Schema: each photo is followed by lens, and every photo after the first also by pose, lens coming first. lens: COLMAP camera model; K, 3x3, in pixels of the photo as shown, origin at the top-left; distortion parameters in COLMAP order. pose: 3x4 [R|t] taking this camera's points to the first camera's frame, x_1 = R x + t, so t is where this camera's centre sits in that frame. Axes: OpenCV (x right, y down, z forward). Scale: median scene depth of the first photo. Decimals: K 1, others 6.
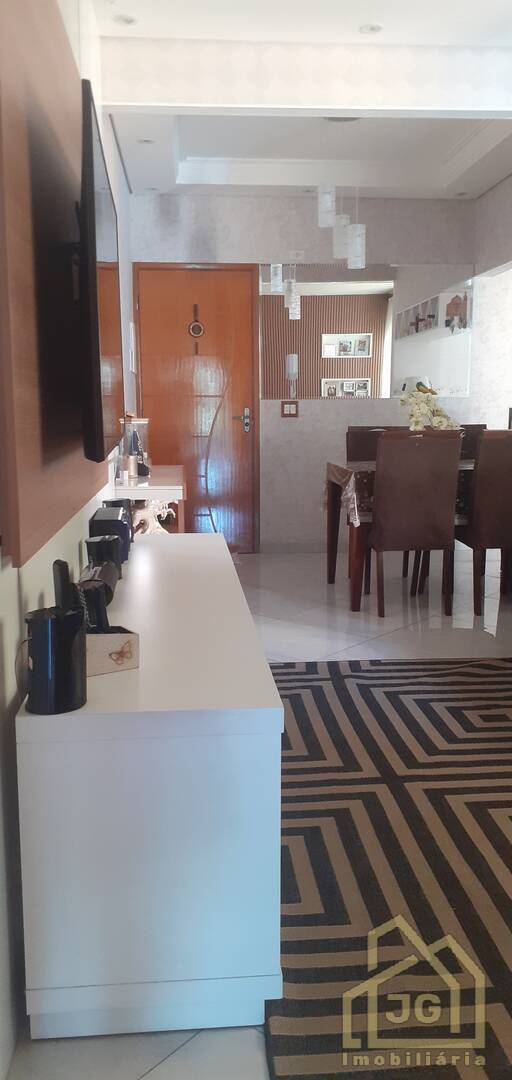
lens RADIAL K [[872.9, 0, 254.9], [0, 872.9, 539.4], [0, 0, 1]] dist [0.076080, -0.068106]
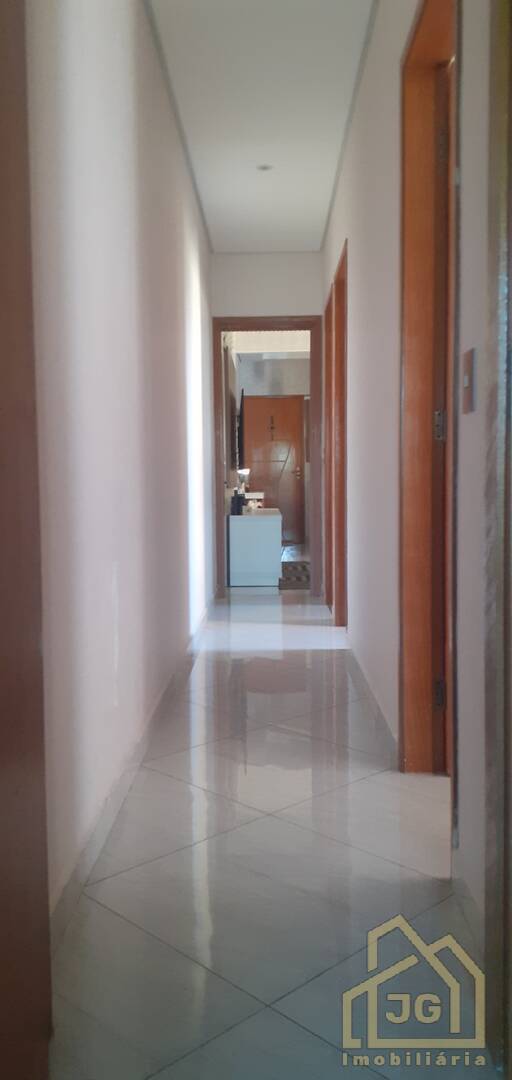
lens RADIAL K [[872.9, 0, 256.3], [0, 872.9, 540.0], [0, 0, 1]] dist [0.076080, -0.068106]
pose [[0.995199, -0.002665, -0.097838, 0.090165], [-0.005685, 0.996367, -0.084974, 0.182135], [0.097709, 0.085122, 0.991568, -0.944959]]
